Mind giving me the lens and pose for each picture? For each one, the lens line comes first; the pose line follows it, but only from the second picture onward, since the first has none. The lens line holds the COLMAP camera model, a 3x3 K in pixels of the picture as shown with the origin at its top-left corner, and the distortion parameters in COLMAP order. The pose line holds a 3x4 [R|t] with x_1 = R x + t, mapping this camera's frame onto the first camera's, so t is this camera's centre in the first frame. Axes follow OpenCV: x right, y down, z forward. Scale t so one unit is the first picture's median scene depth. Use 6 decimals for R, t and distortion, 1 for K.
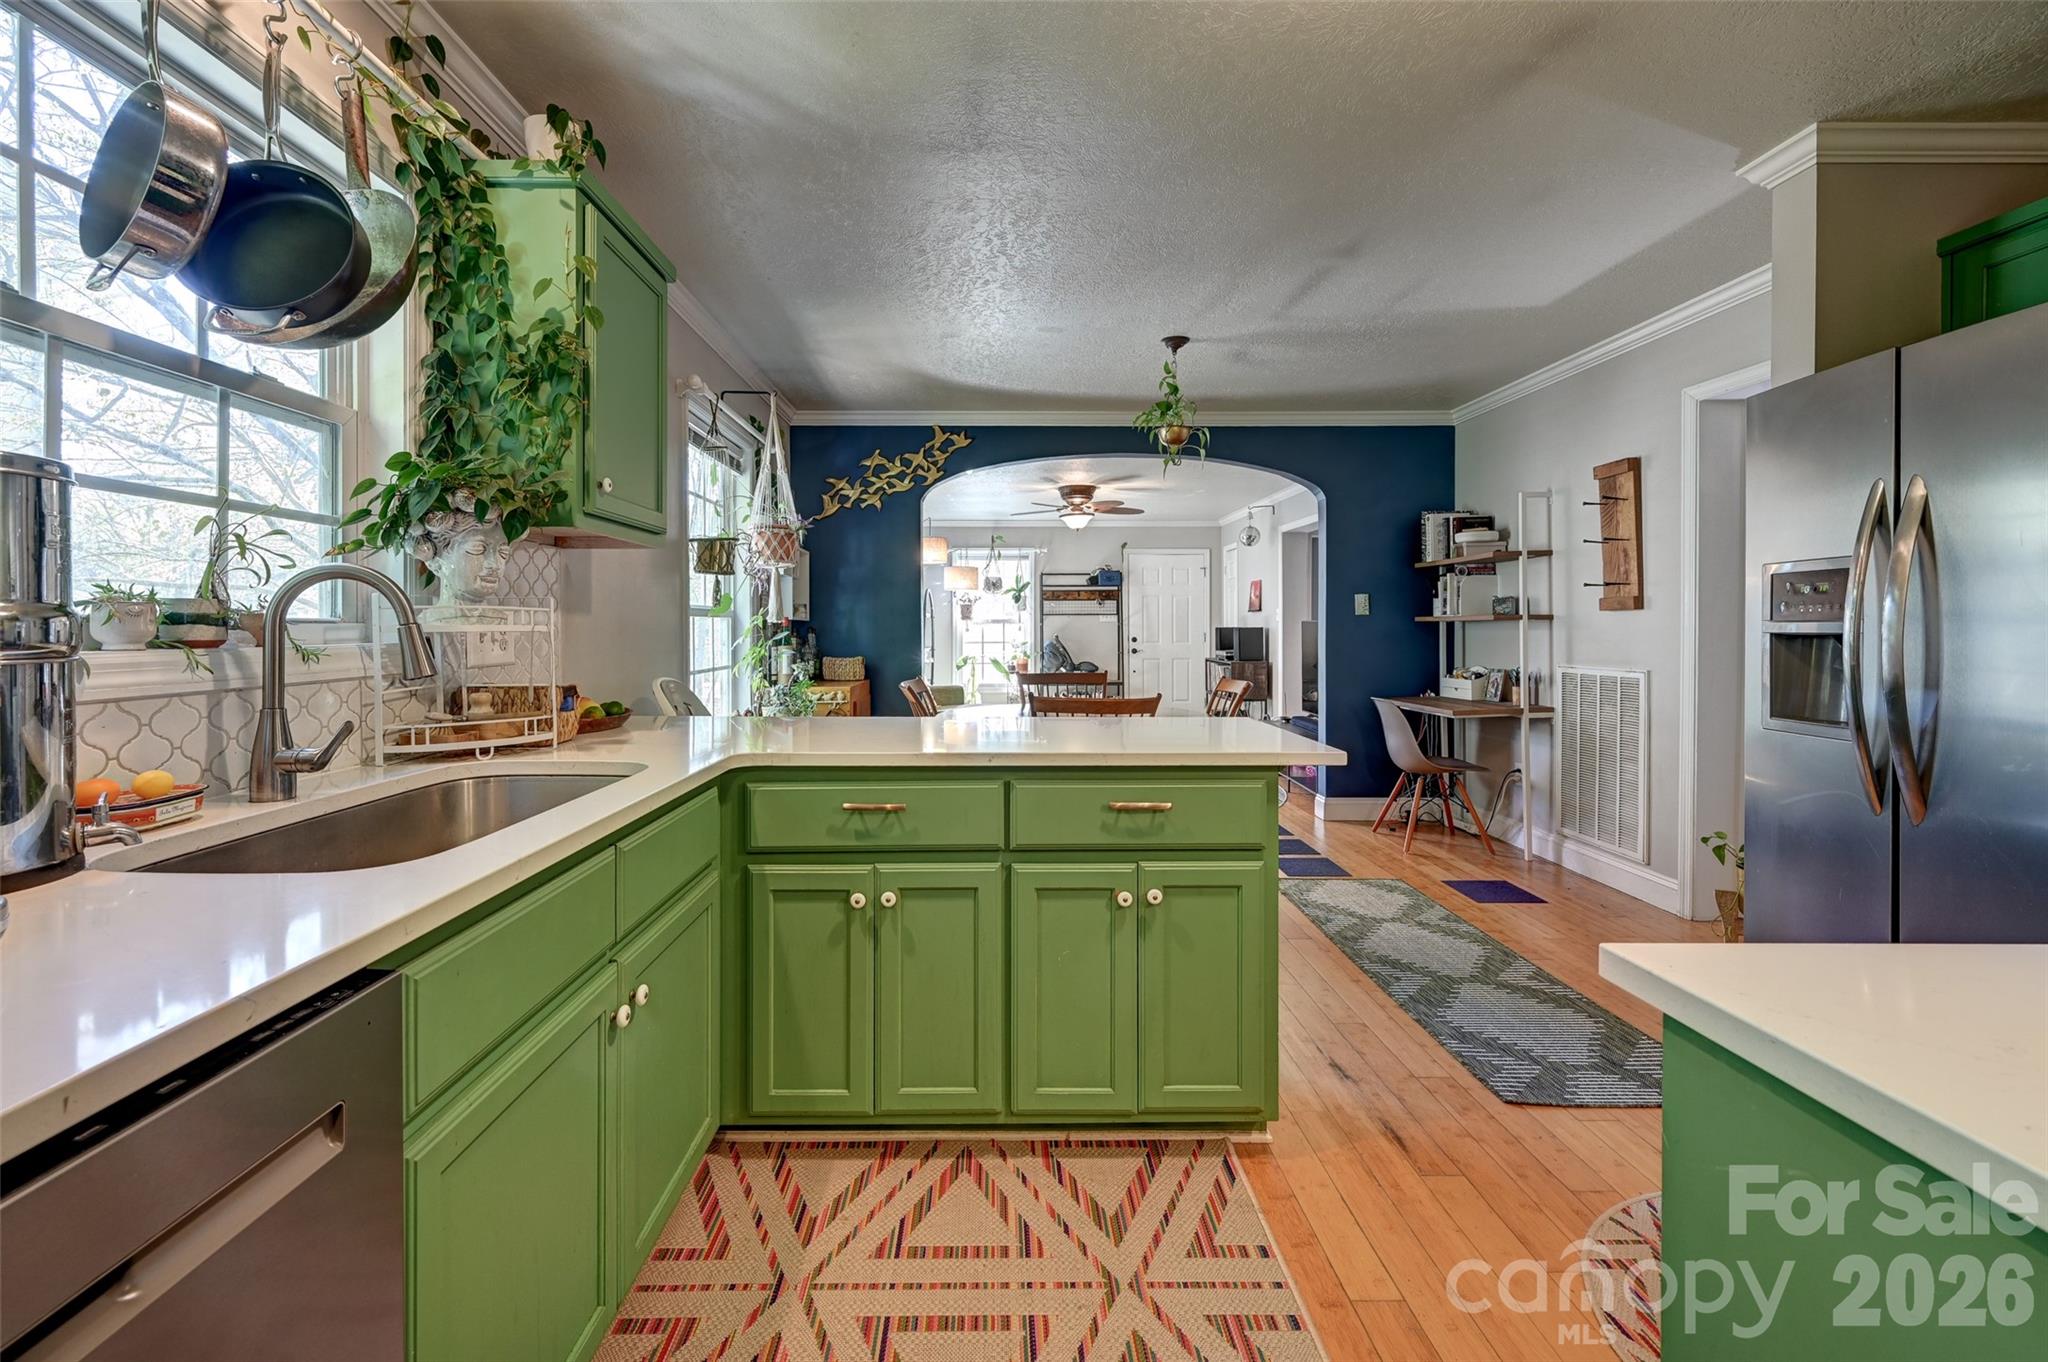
lens RADIAL K [[828.6, 0, 987.5], [0, 828.6, 630.8], [0, 0, 1]] dist [0.000355, 0.001615]
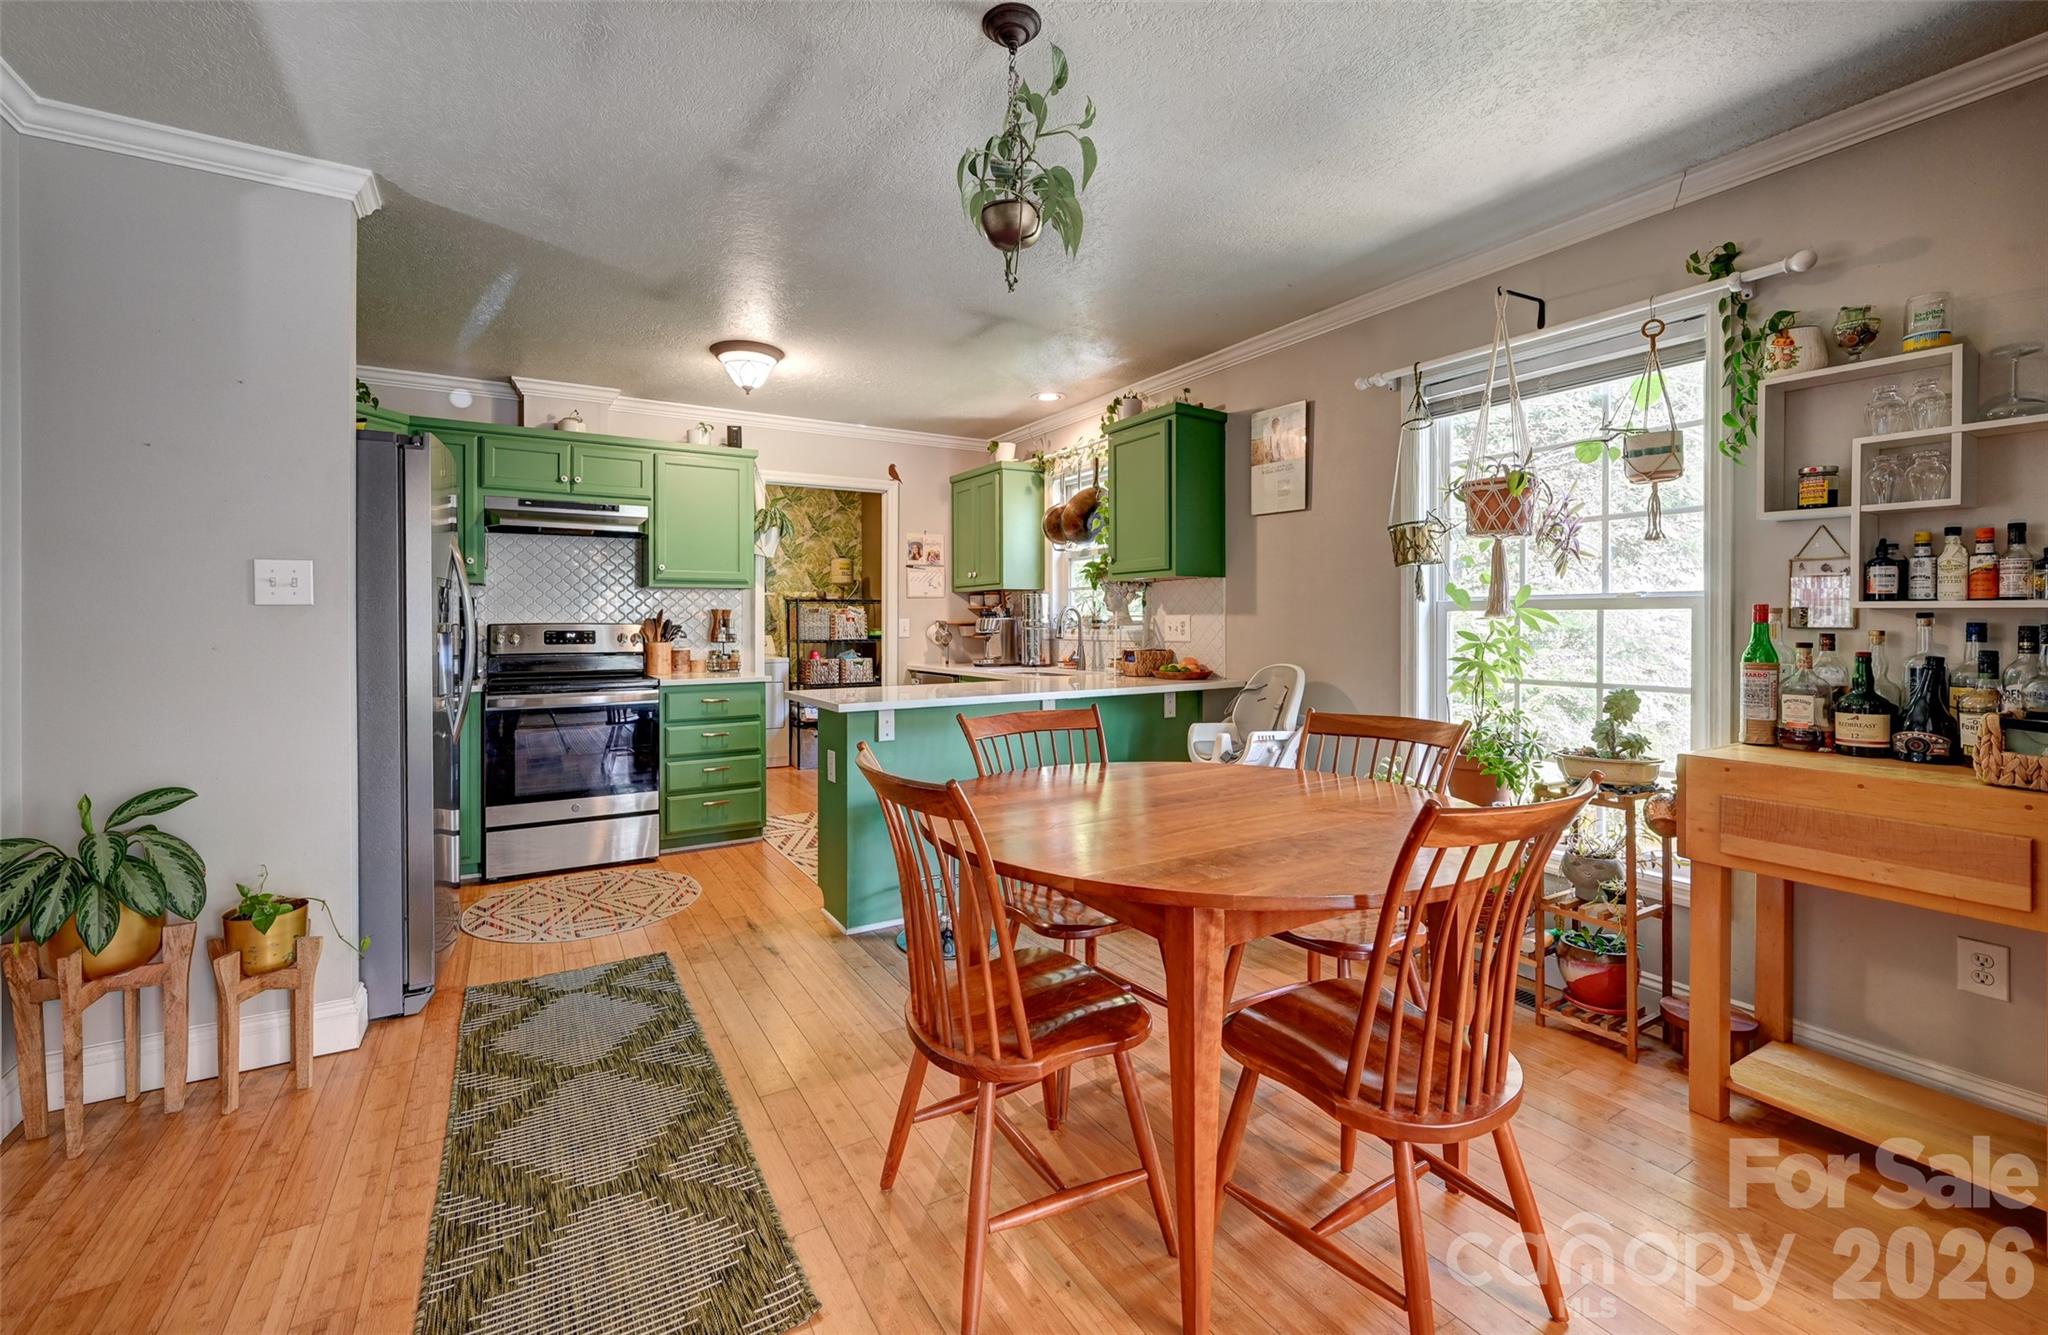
lens RADIAL K [[841.6, 0, 992.1], [0, 841.6, 626.0], [0, 0, 1]] dist [-0.002787, -0.000150]
pose [[-0.865701, 0.013320, -0.500383, 0.931653], [0.007366, 0.999877, 0.013872, -0.032048], [0.500507, 0.008323, -0.865693, 2.782351]]
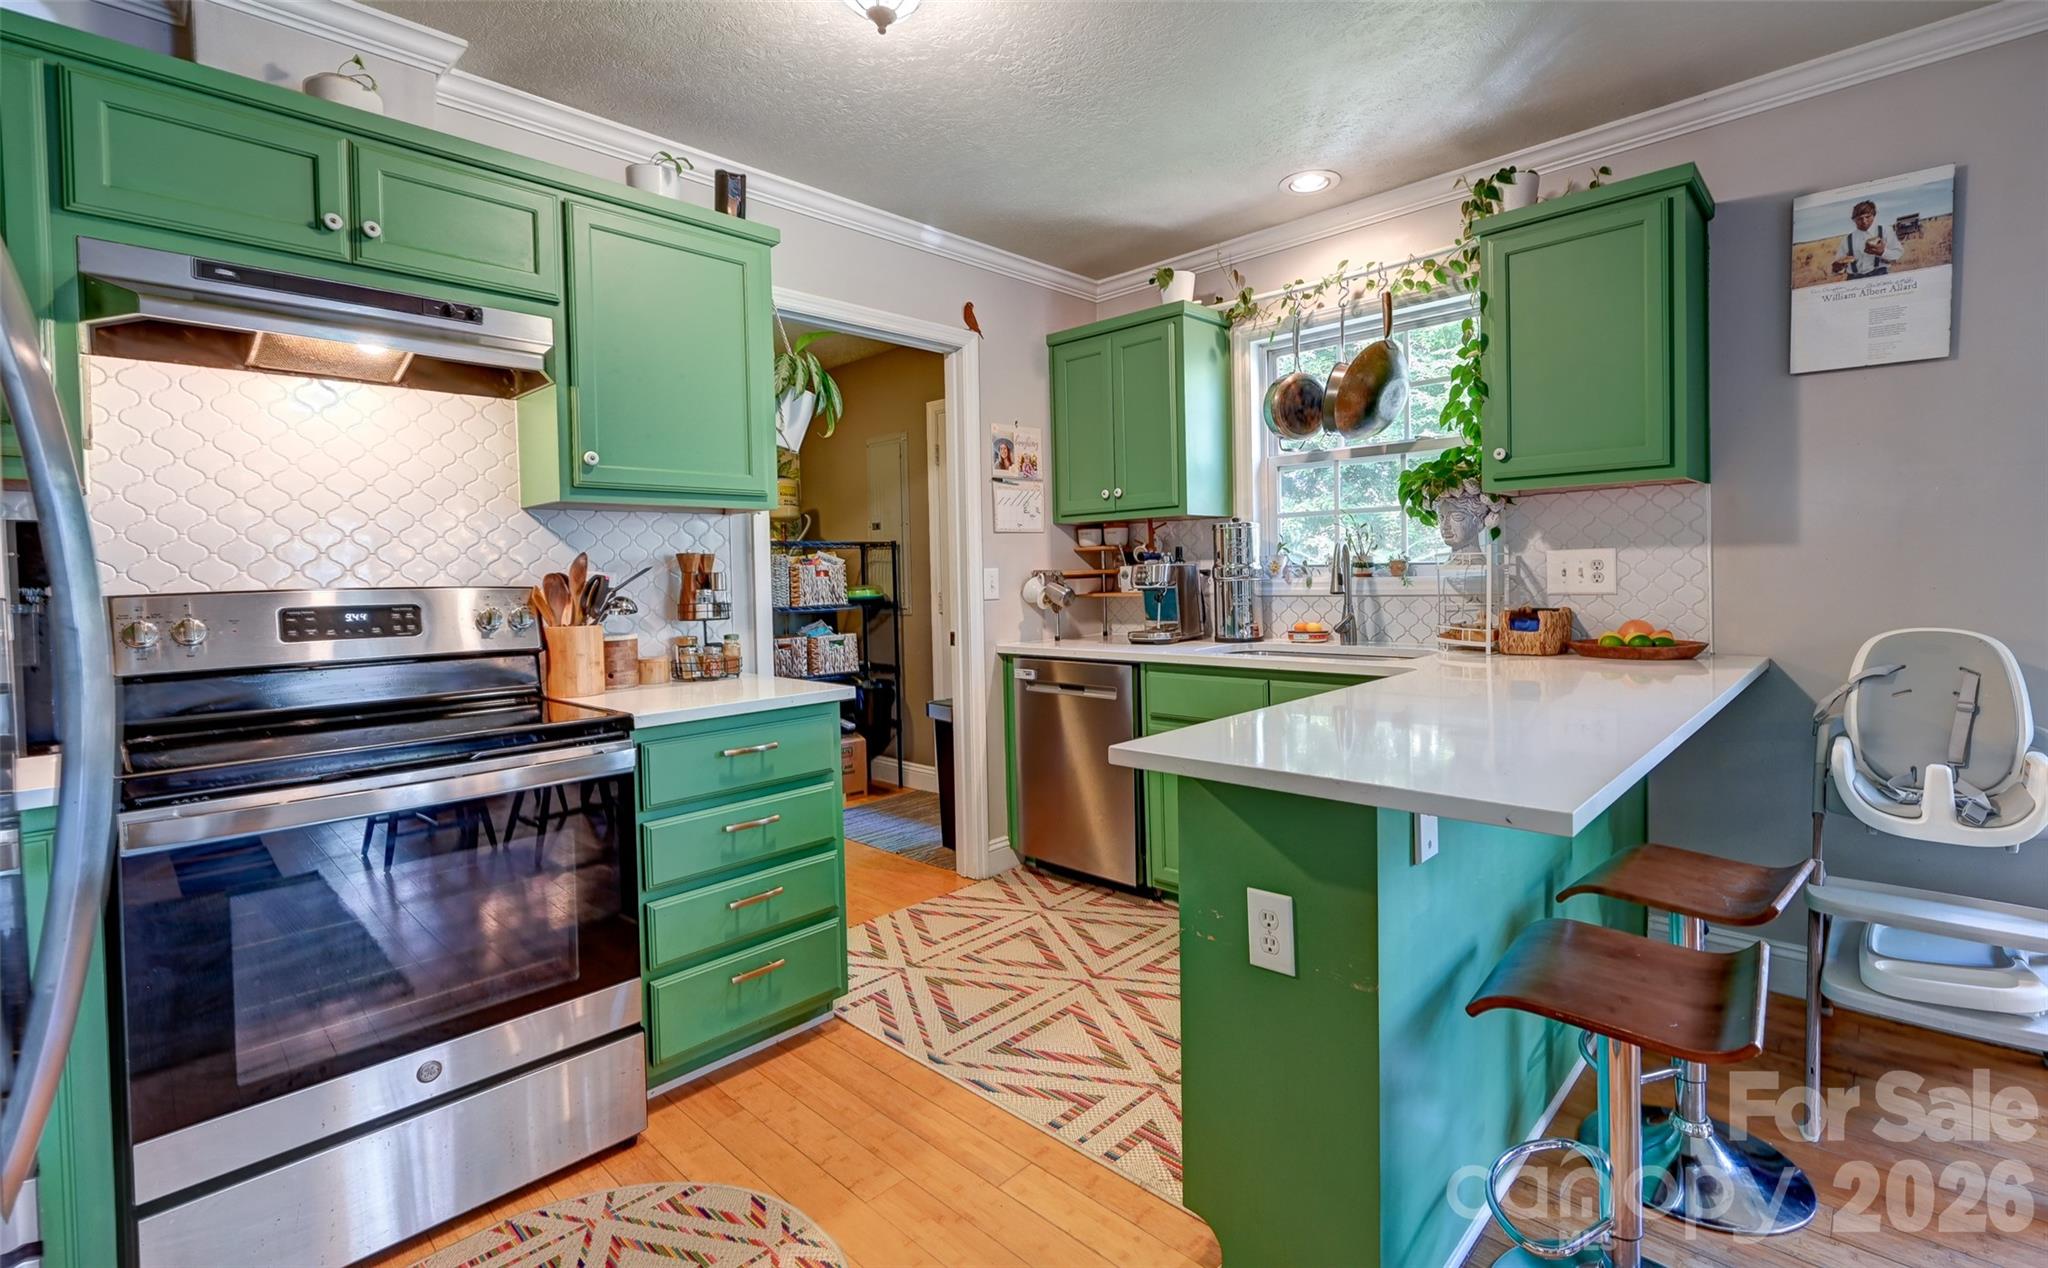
lens RADIAL K [[913.9, 0, 1089.2], [0, 913.9, 595.9], [0, 0, 1]] dist [0.003644, -0.001009]
pose [[-0.666591, 0.042768, -0.744195, 0.975051], [0.024071, 0.999067, 0.035854, -0.027104], [0.745034, 0.005986, -0.666999, 1.922732]]
